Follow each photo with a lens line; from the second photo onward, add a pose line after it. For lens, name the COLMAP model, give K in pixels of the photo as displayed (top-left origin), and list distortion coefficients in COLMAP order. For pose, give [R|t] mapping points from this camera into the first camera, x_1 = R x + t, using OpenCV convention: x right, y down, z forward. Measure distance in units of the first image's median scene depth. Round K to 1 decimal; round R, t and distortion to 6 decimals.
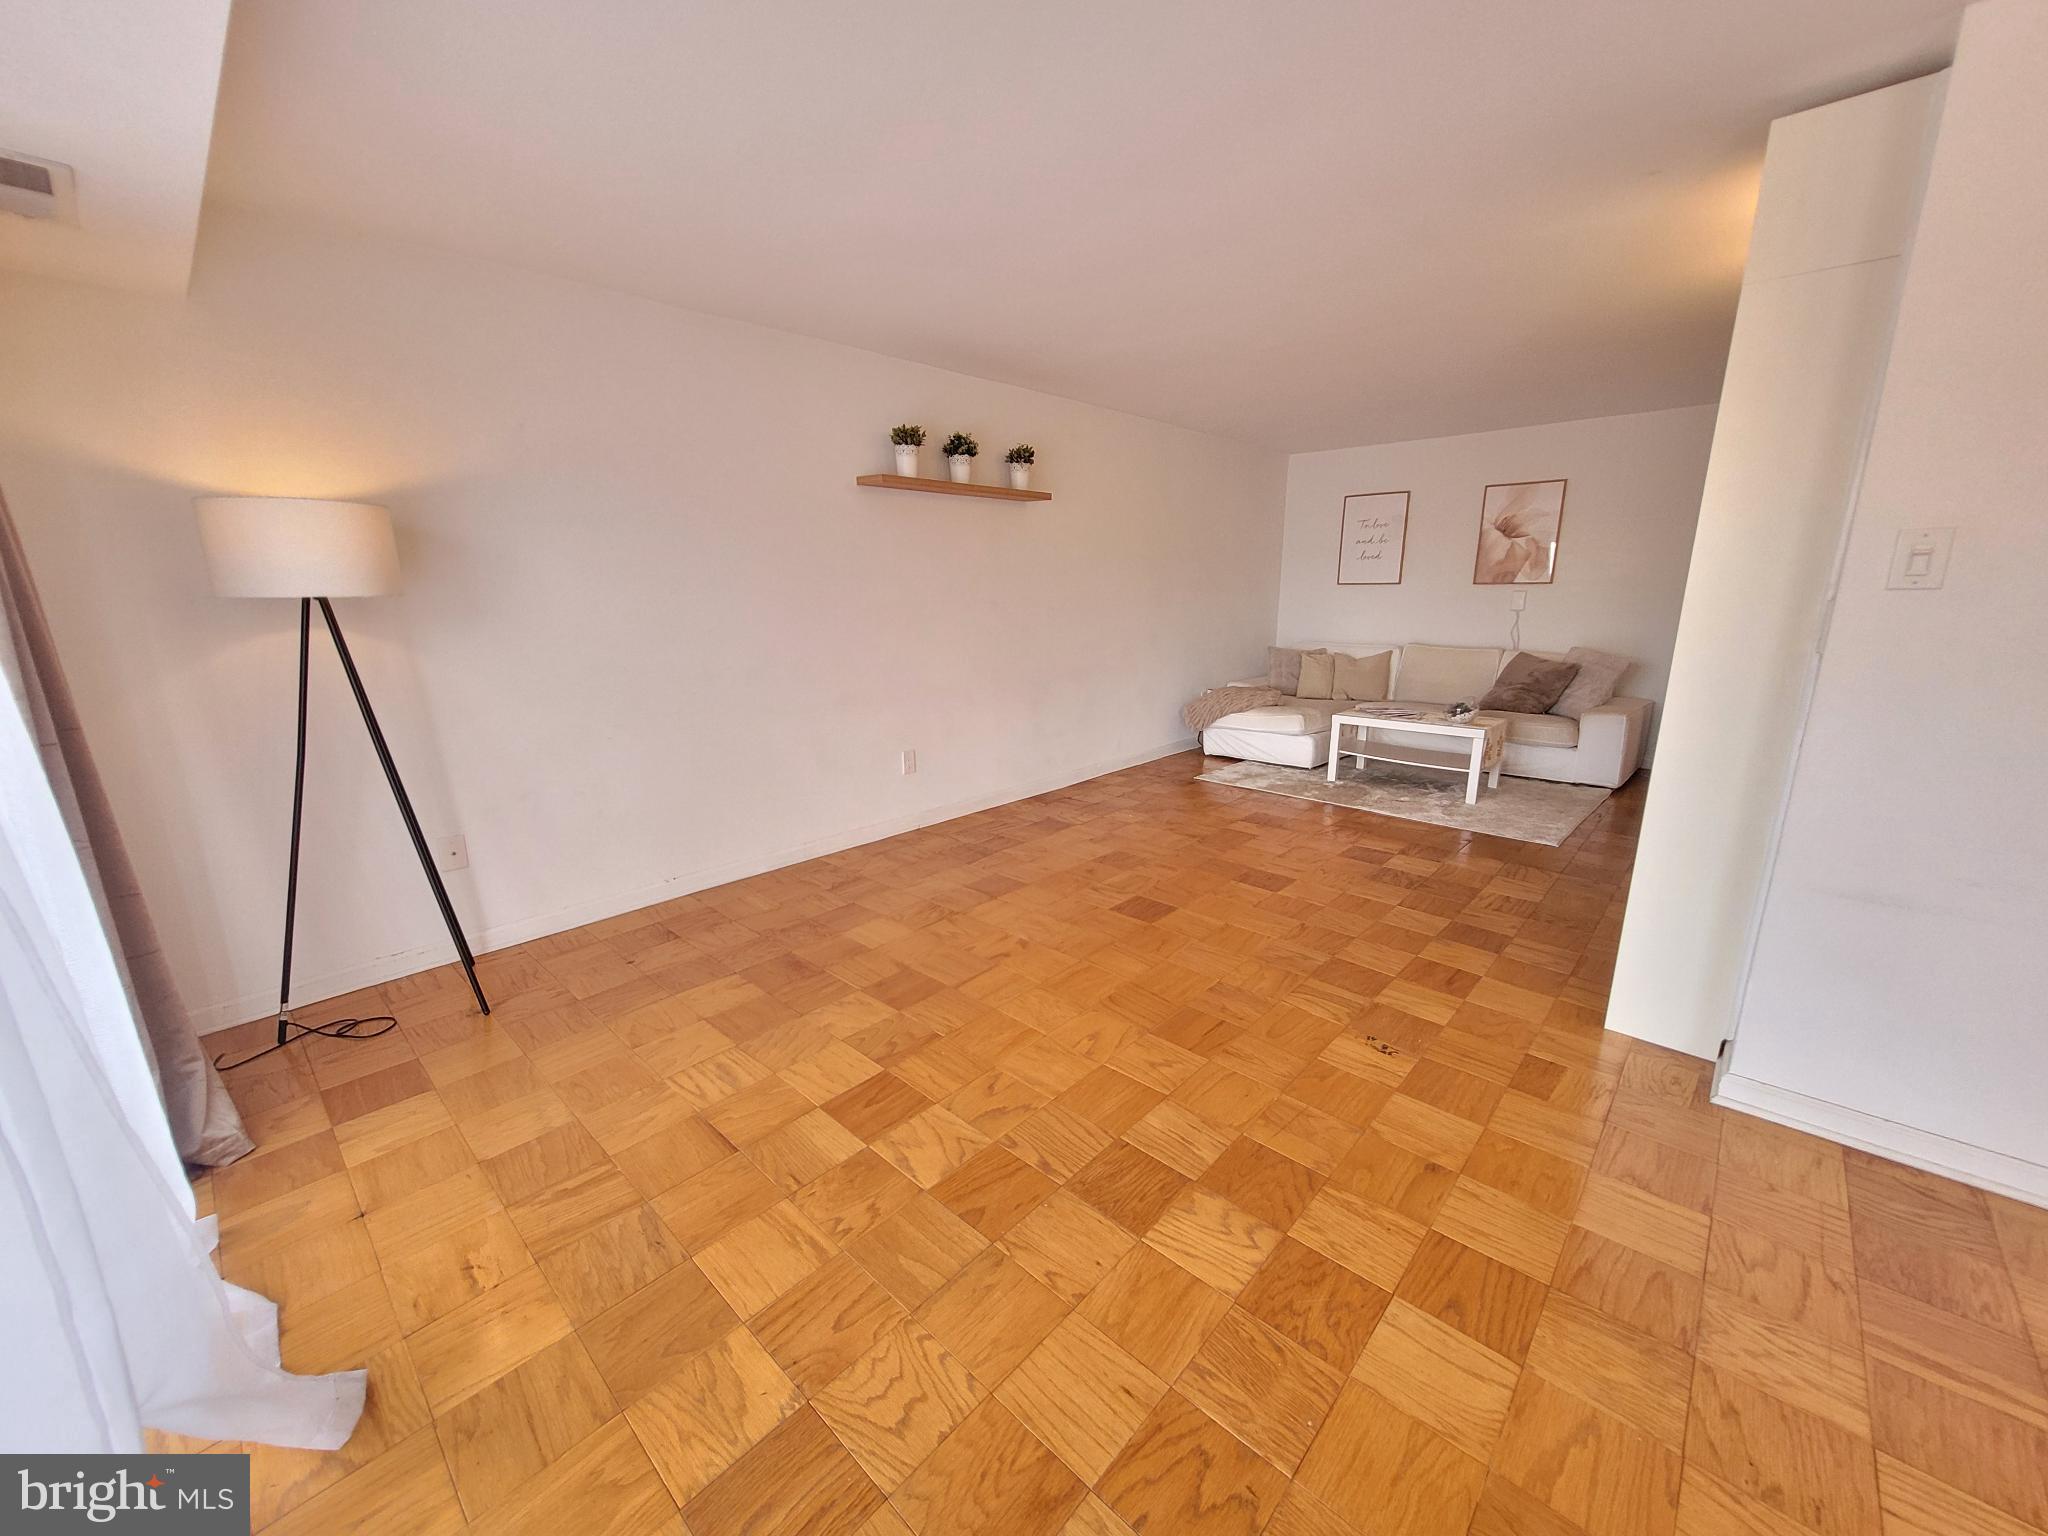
lens RADIAL K [[797.1, 0, 1034.1], [0, 797.1, 773.5], [0, 0, 1]] dist [0.005056, -0.001868]
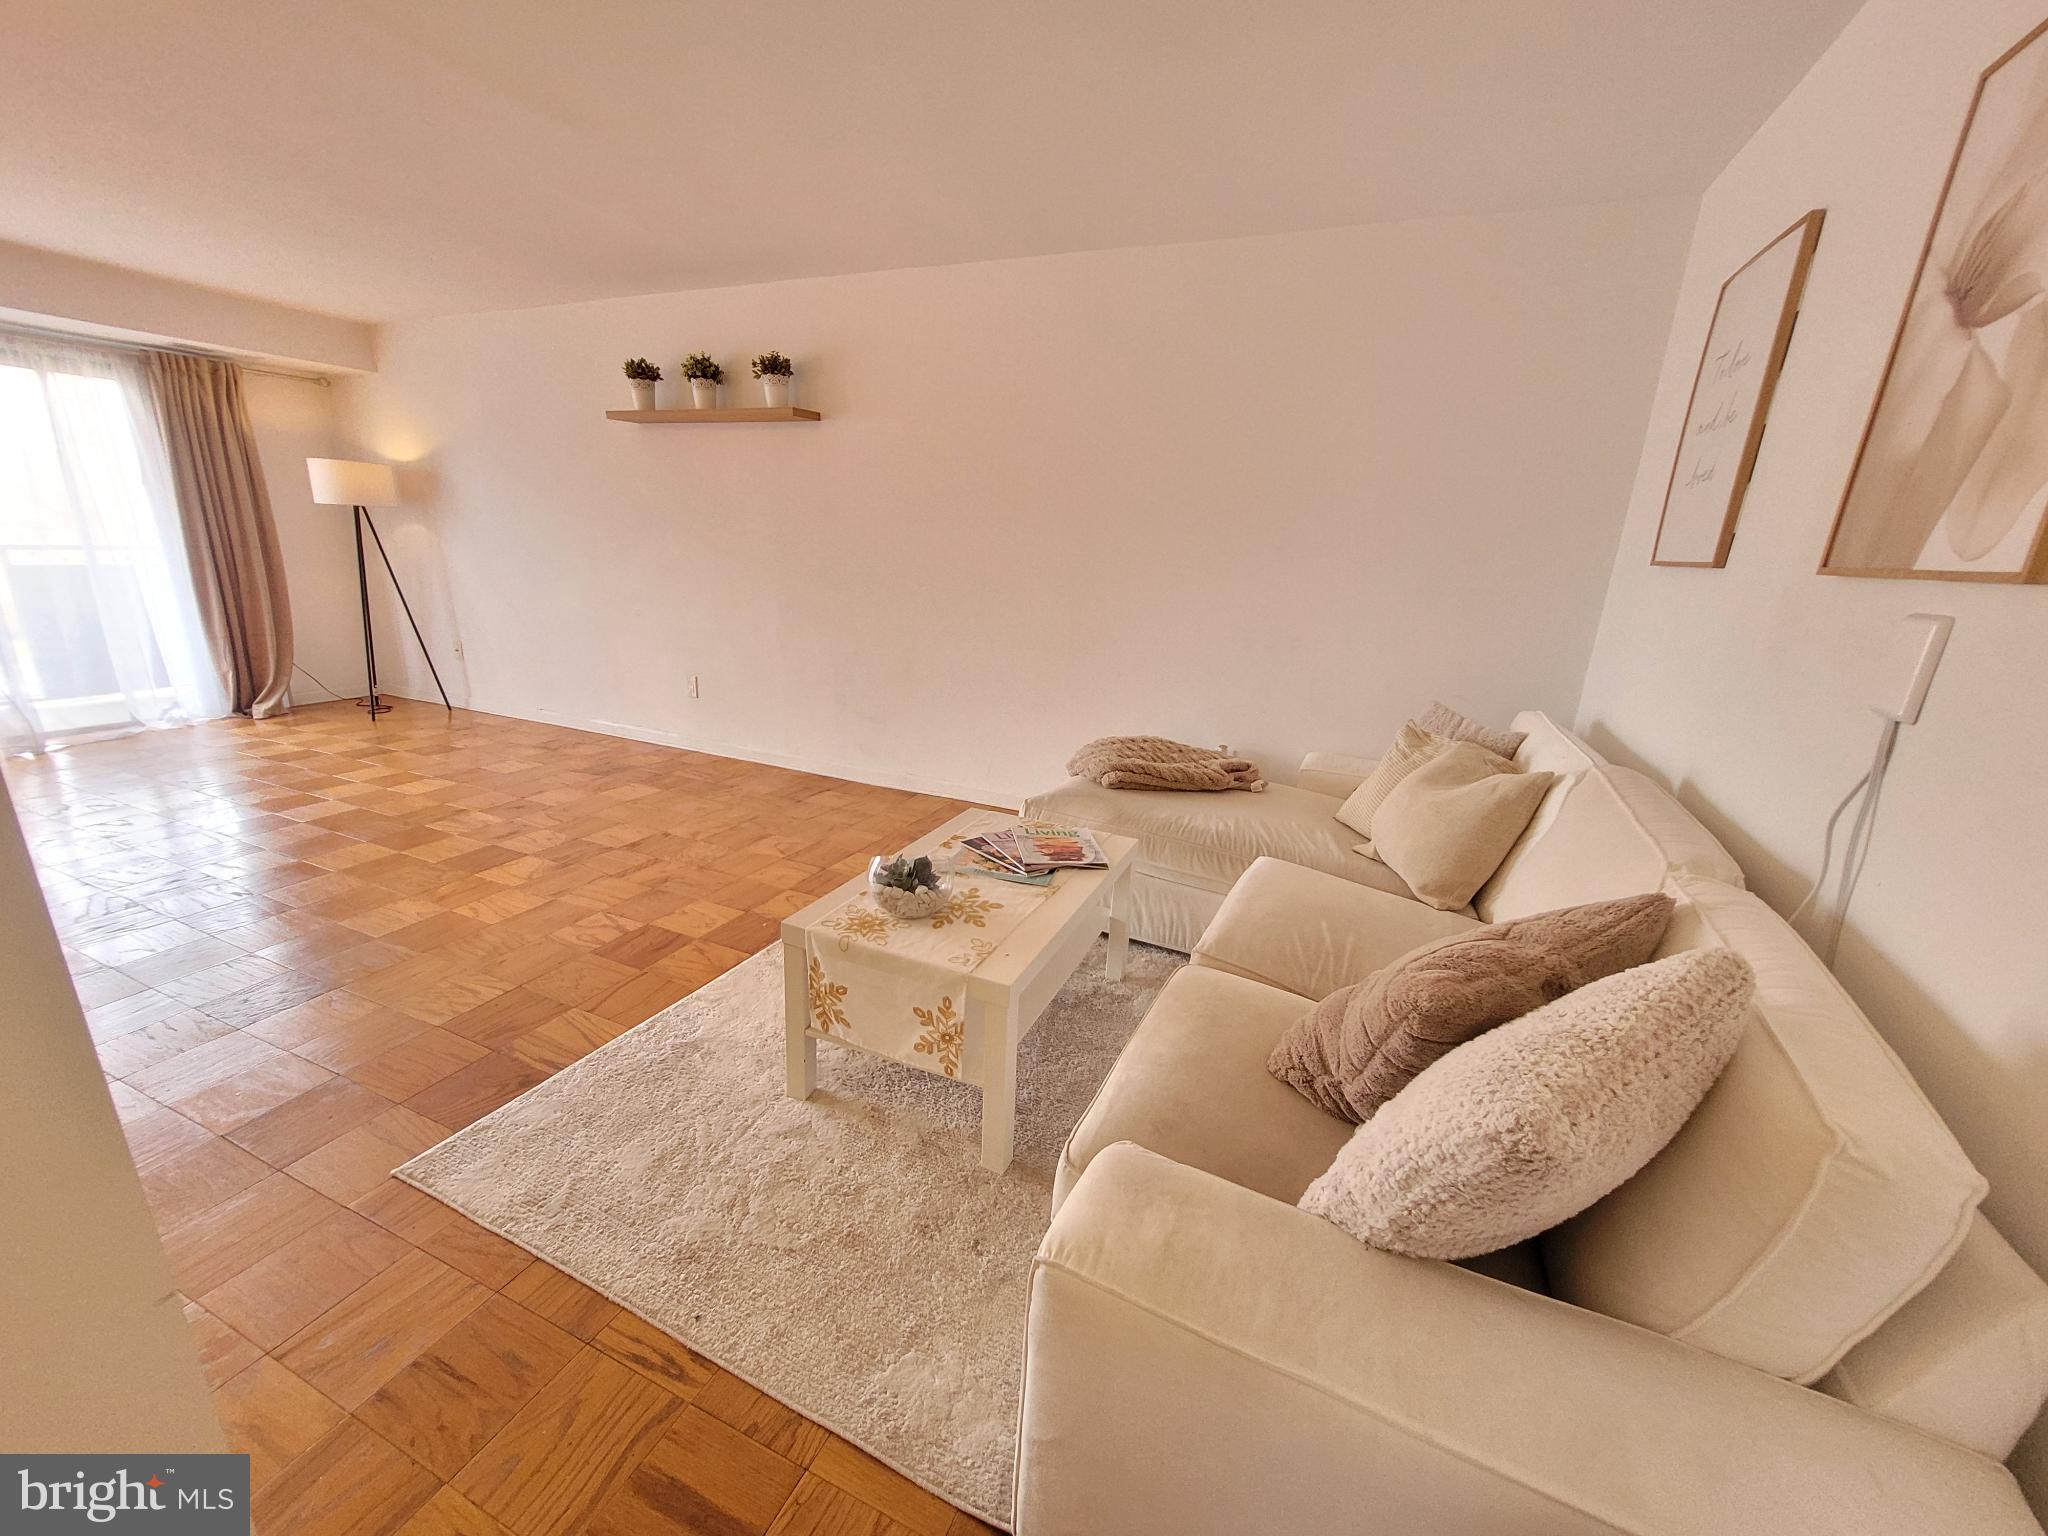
lens RADIAL K [[797.1, 0, 1021.2], [0, 797.1, 758.7], [0, 0, 1]] dist [0.005056, -0.001868]
pose [[0.324372, 0.265126, -0.908015, 1.095262], [-0.266815, 0.946585, 0.181073, -0.261445], [0.907520, 0.183537, 0.377785, 1.144688]]
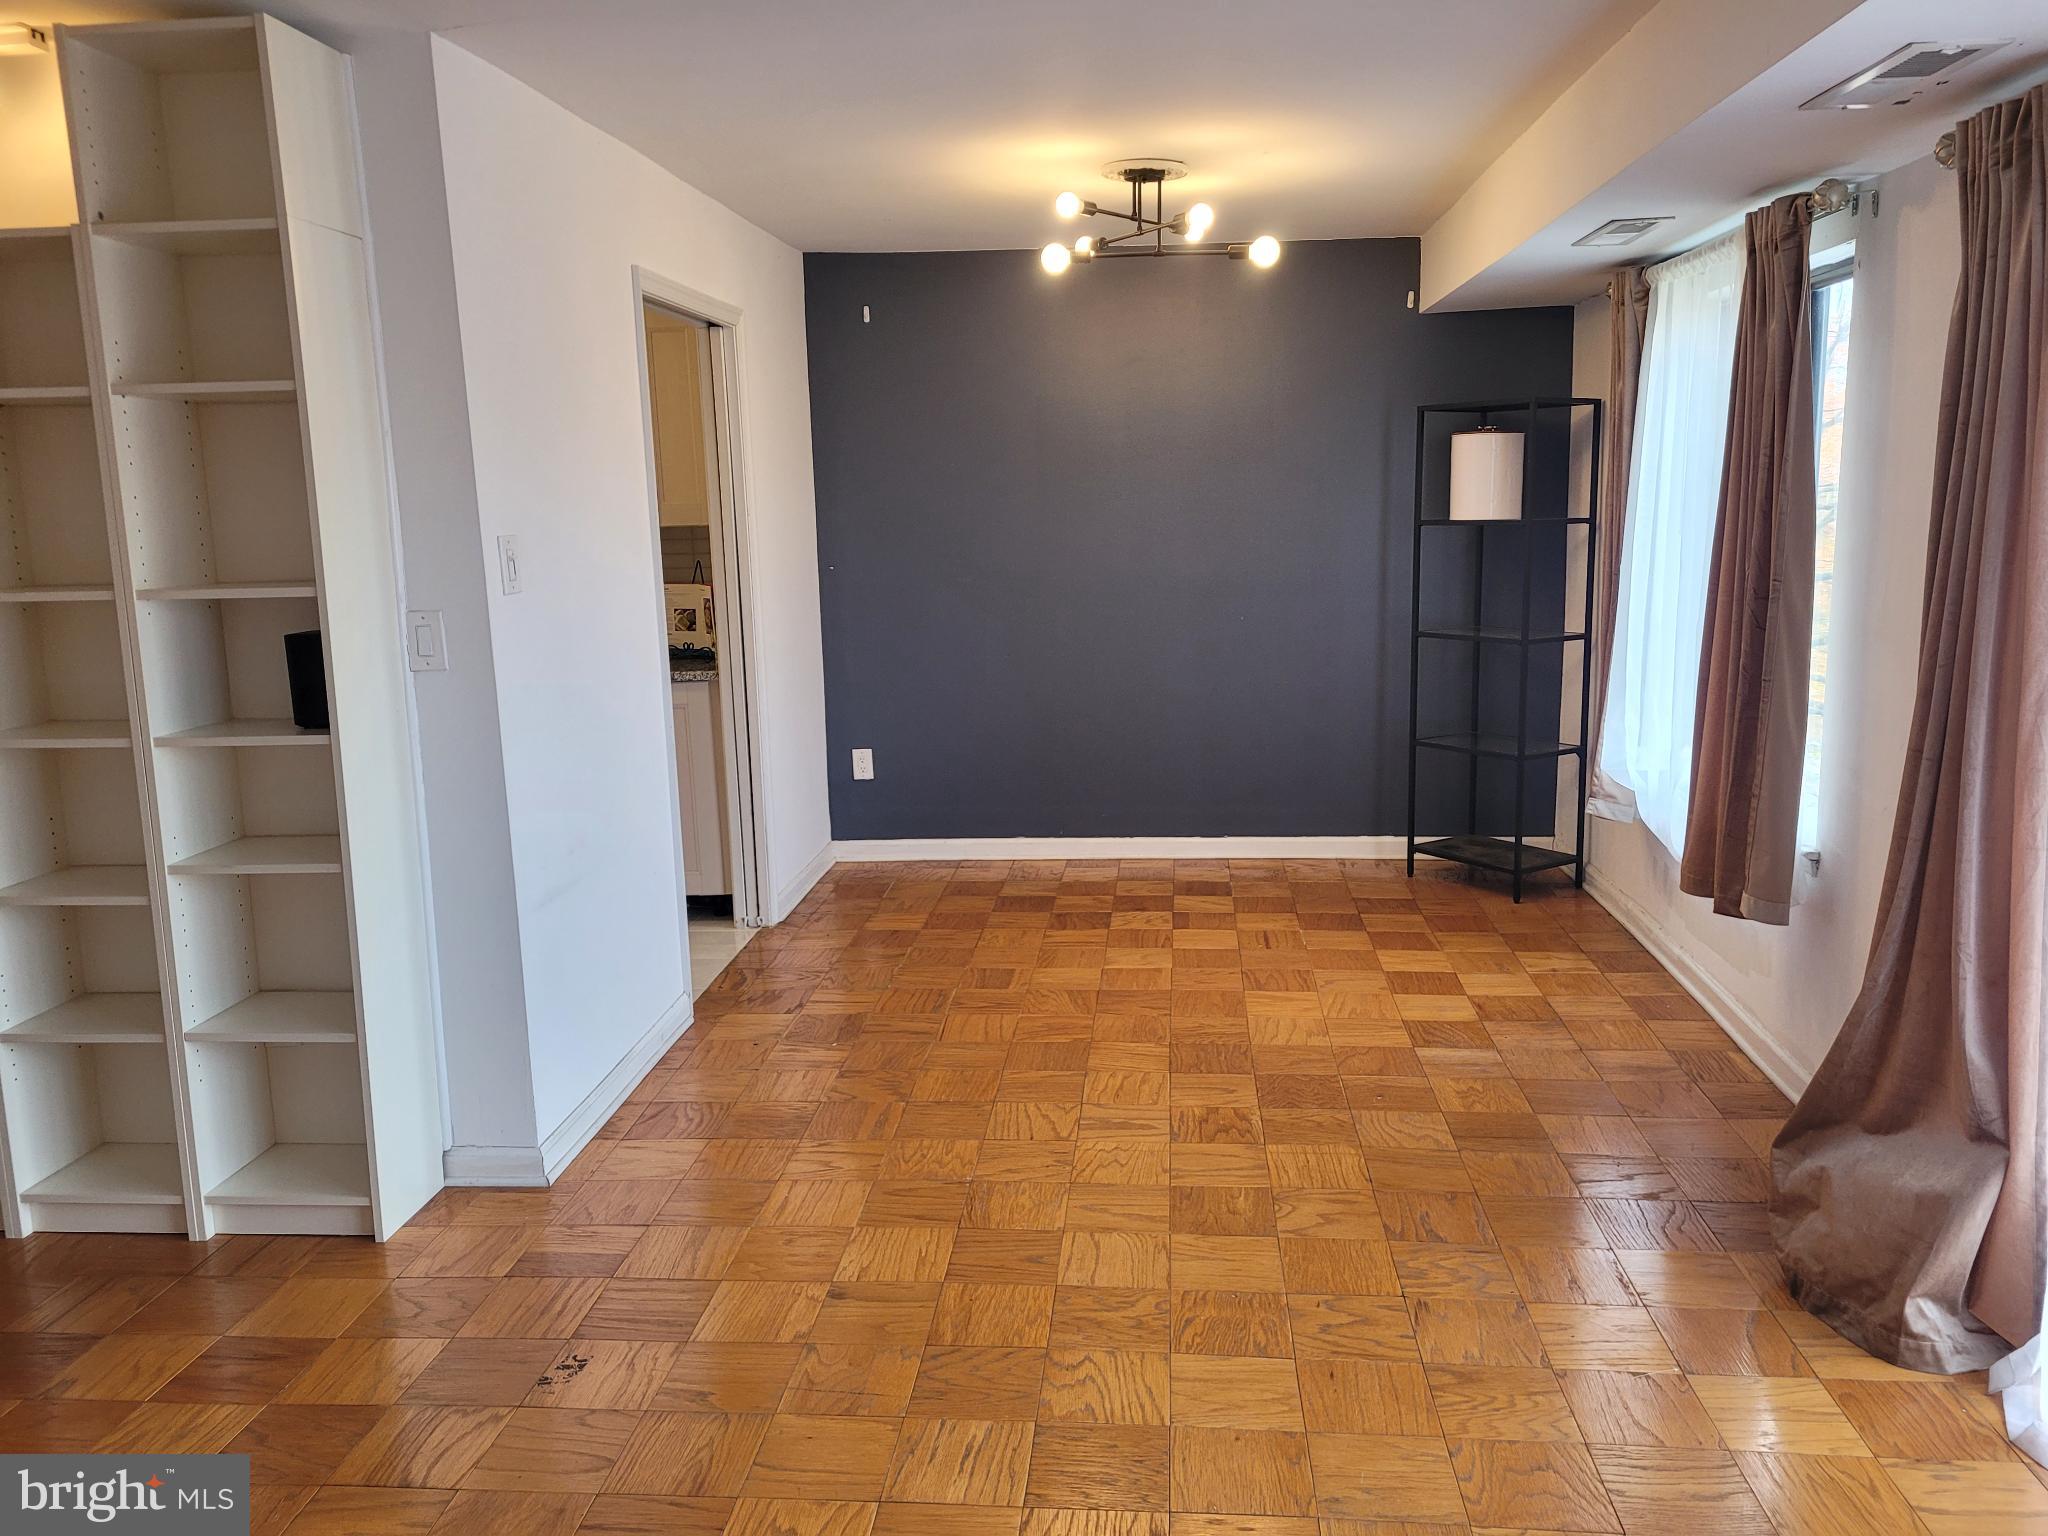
lens RADIAL K [[1549.8, 0, 1030.1], [0, 1549.8, 774.7], [0, 0, 1]] dist [0.046463, -0.041616]
pose [[-0.616566, -0.121132, 0.777929, -0.384789], [0.208190, 0.927836, 0.309480, -0.219256], [-0.759278, 0.352772, -0.546854, 0.739963]]
